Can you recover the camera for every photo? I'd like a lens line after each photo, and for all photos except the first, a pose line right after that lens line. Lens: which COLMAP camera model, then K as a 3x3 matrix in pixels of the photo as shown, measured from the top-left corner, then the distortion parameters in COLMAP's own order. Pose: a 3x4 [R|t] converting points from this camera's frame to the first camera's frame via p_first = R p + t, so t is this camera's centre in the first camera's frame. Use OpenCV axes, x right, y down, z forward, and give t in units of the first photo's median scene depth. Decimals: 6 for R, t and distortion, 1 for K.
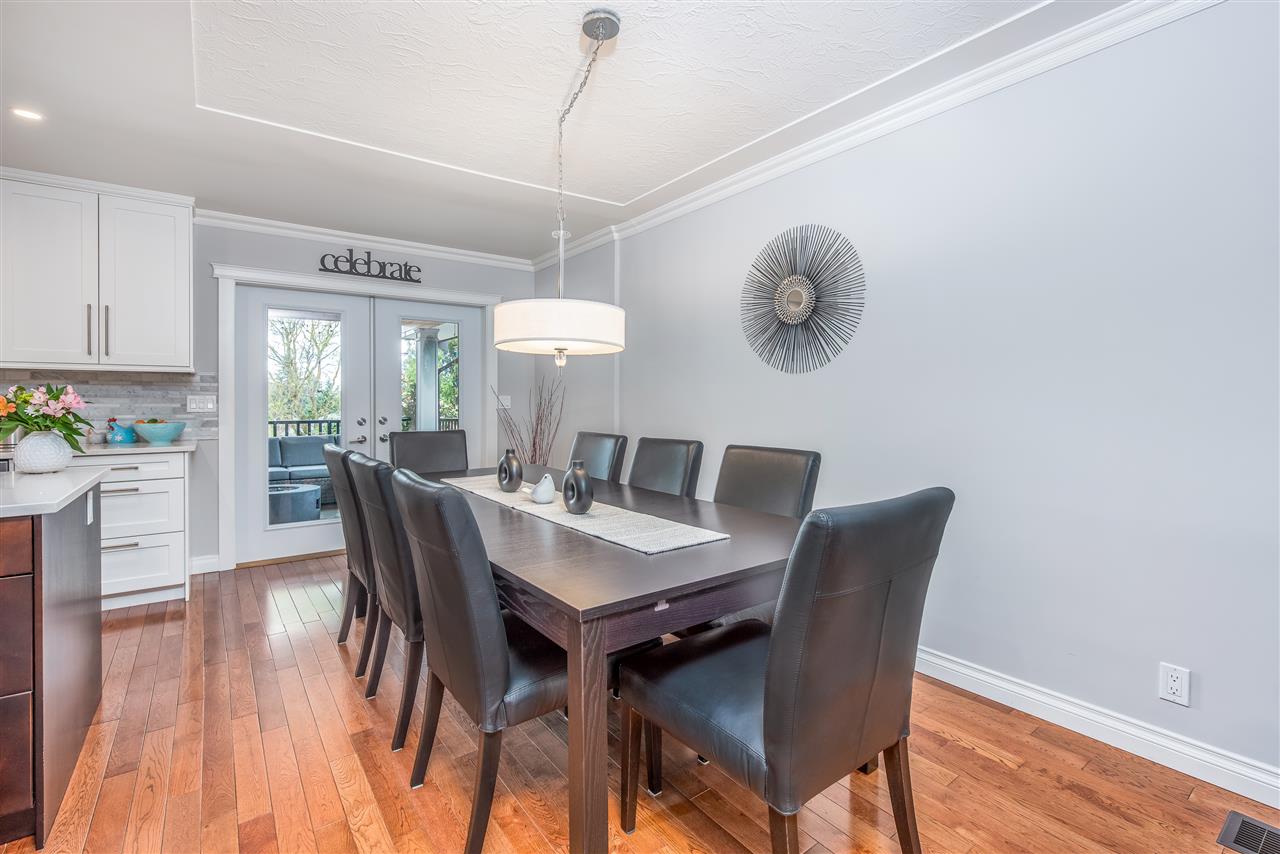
lens RADIAL K [[571.1, 0, 620.9], [0, 571.1, 403.2], [0, 0, 1]] dist [0.000068, -0.000174]
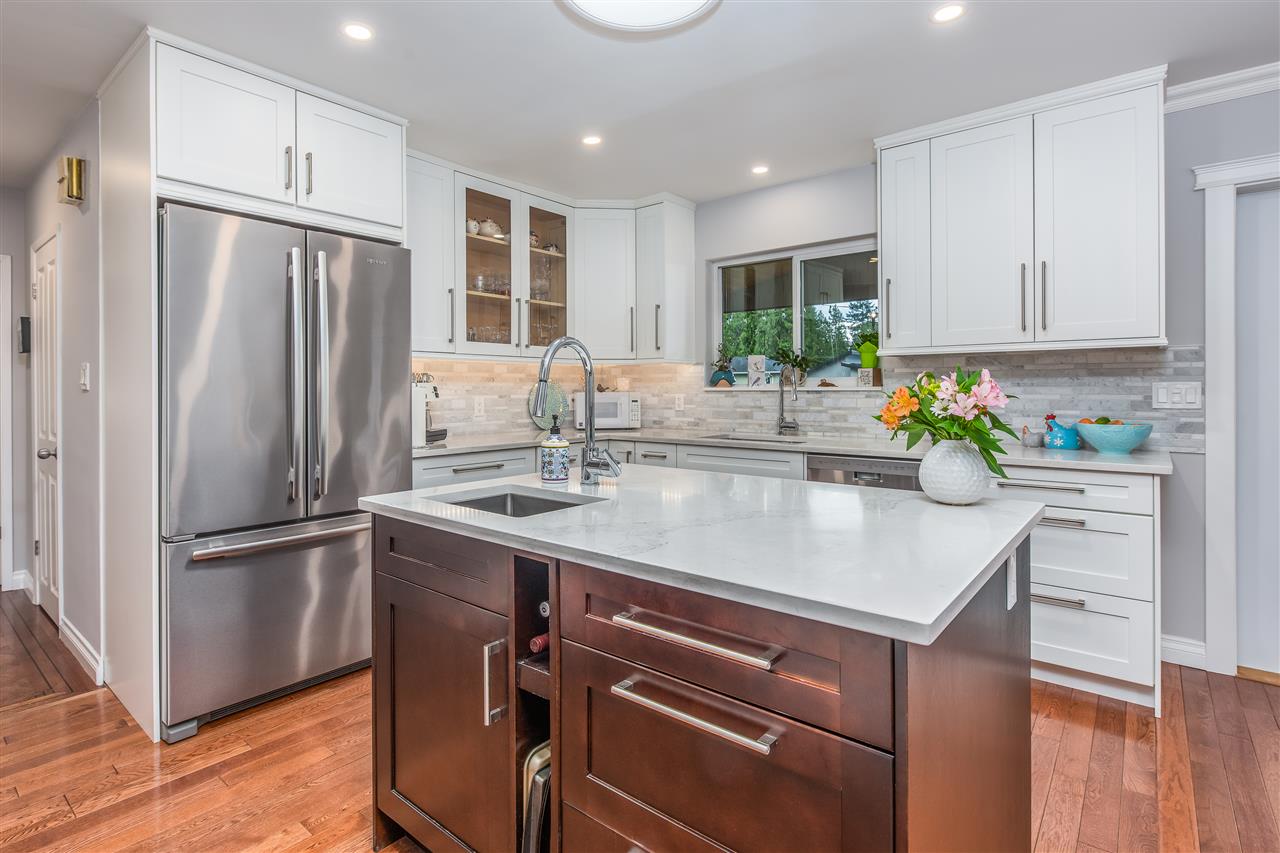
lens RADIAL K [[631.6, 0, 640.1], [0, 631.6, 390.9], [0, 0, 1]] dist [-0.003380, -0.000904]
pose [[0.258579, 0.000124, -0.965990, -0.228071], [0.000131, 1.000000, 0.000164, -0.004419], [0.965990, -0.000169, 0.258579, 0.262264]]
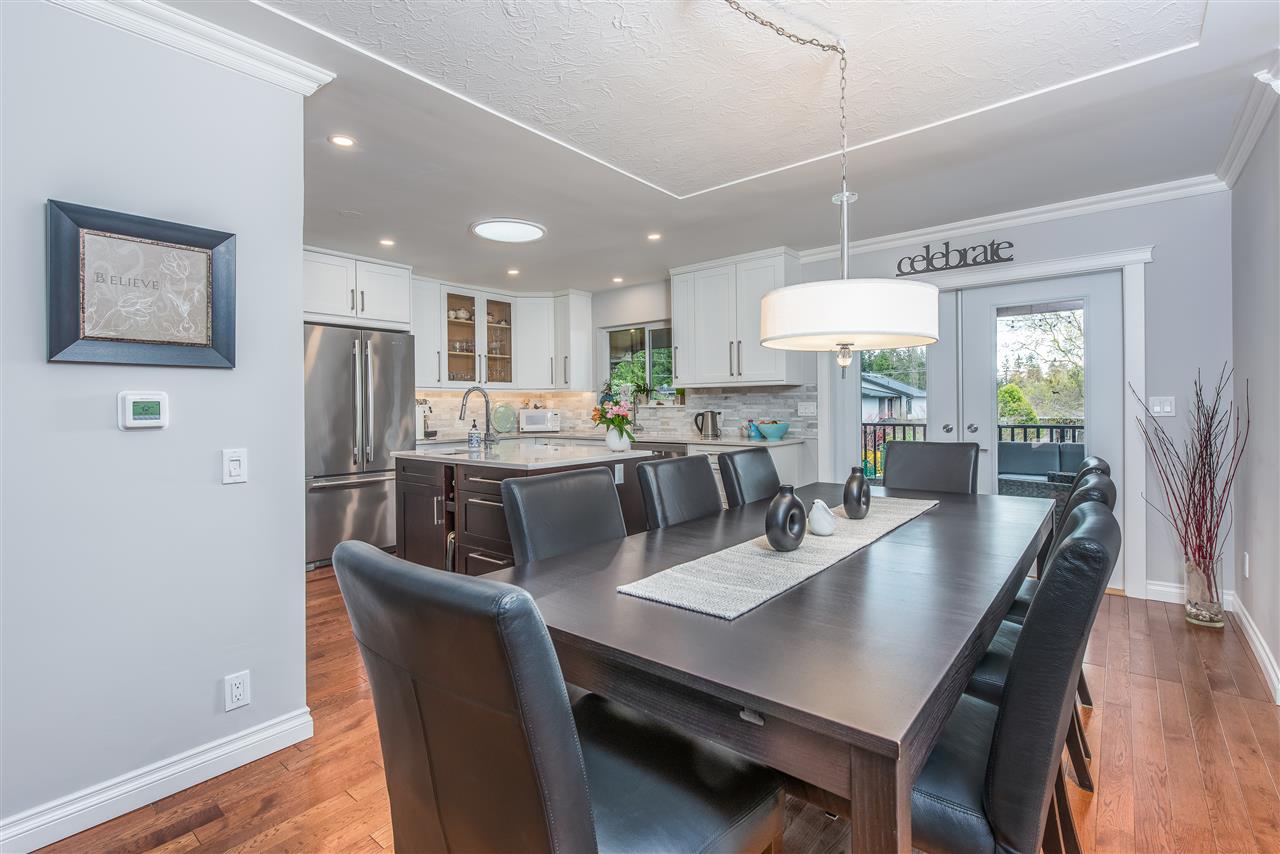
lens RADIAL K [[584.9, 0, 636.3], [0, 584.9, 405.8], [0, 0, 1]] dist [0.000348, -0.000196]
pose [[0.250922, -0.003700, -0.968000, 0.417783], [0.006290, 0.999978, -0.002191, -0.006036], [0.967987, -0.005539, 0.250940, 0.350642]]
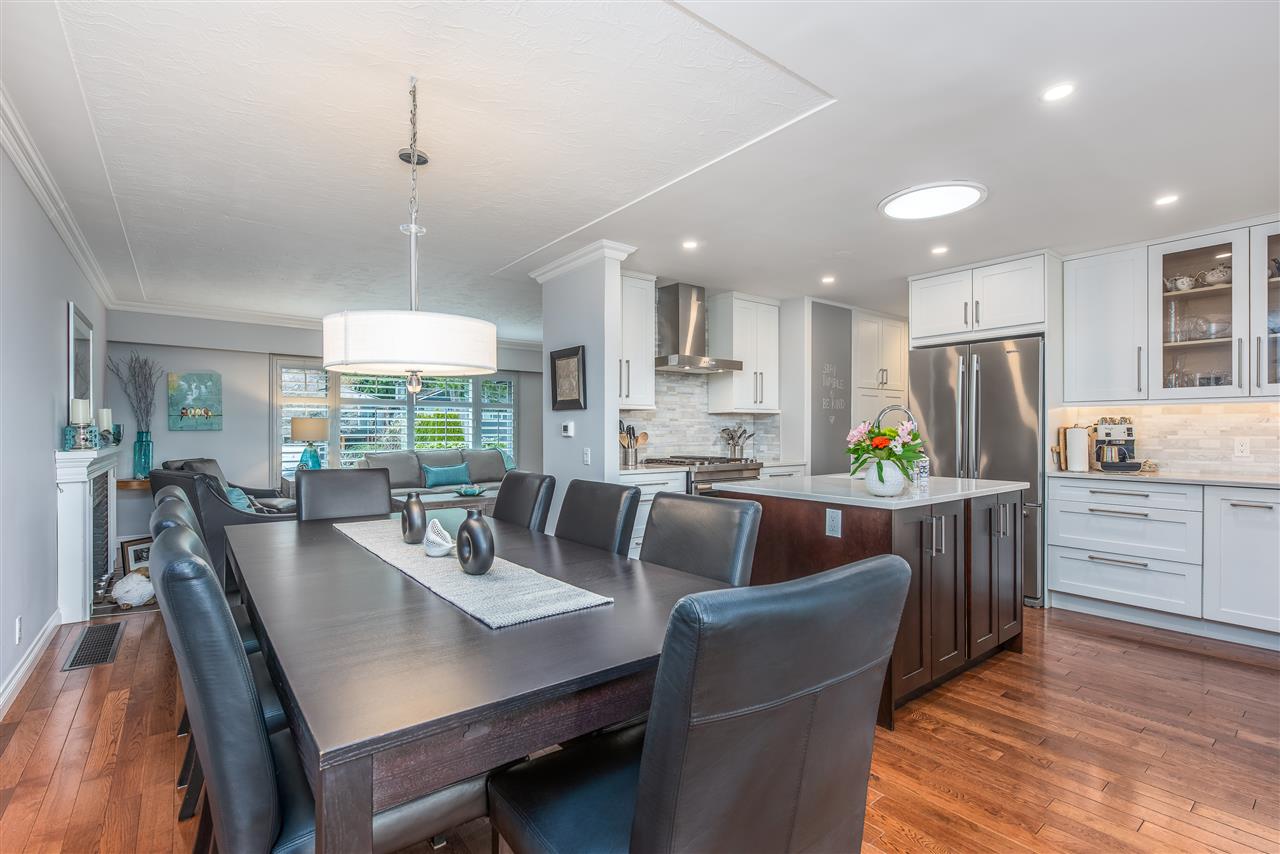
lens RADIAL K [[588.9, 0, 640.0], [0, 588.9, 427.0], [0, 0, 1]] dist [-0.000628, -0.001169]
pose [[-0.999535, -0.001631, -0.030452, -0.279288], [-0.001633, 0.999999, 0.000047, -0.010405], [0.030452, 0.000096, -0.999536, 1.275779]]
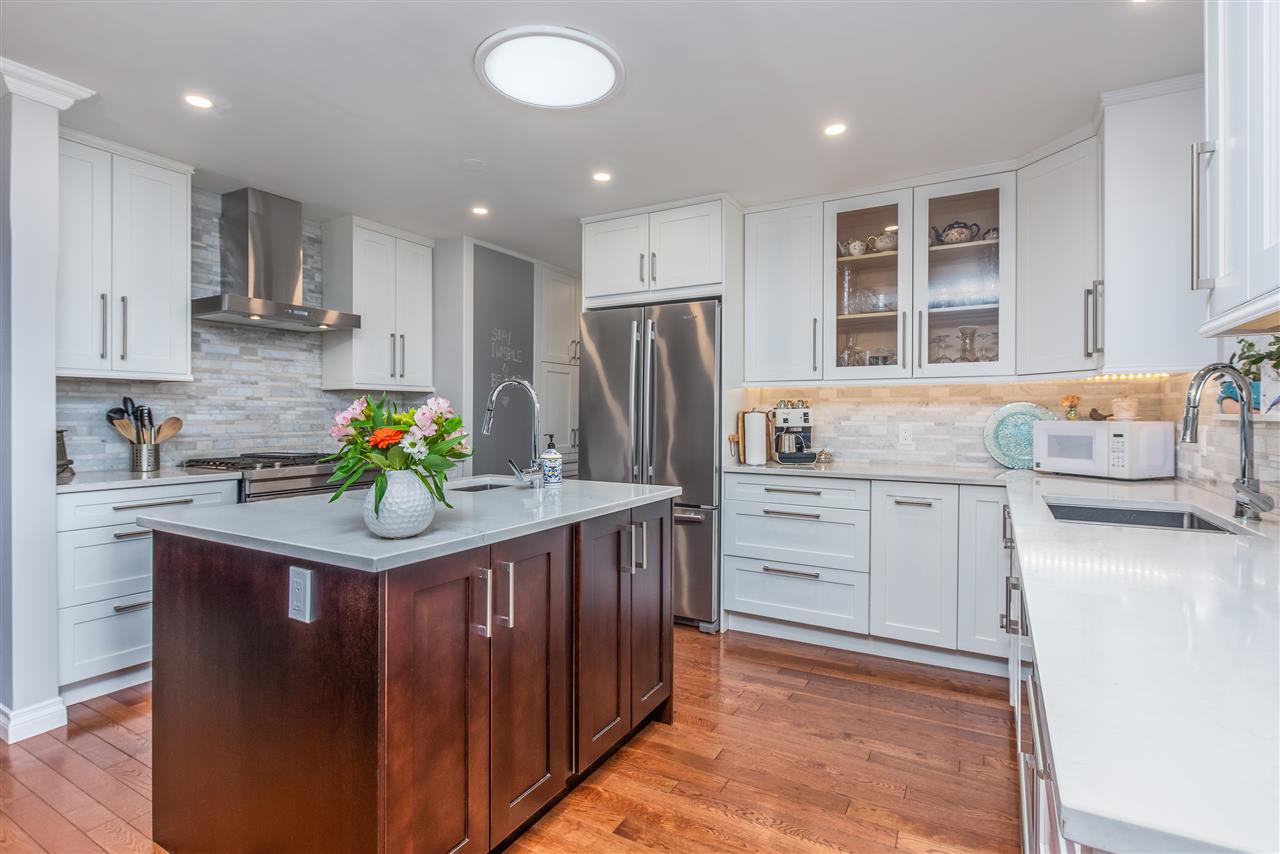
lens RADIAL K [[624.7, 0, 640.6], [0, 624.7, 413.5], [0, 0, 1]] dist [0.002533, 0.000409]
pose [[-0.910875, -0.004425, -0.412659, -0.568424], [-0.005795, 0.999981, 0.002070, -0.009392], [0.412642, 0.004277, -0.910883, 1.012438]]
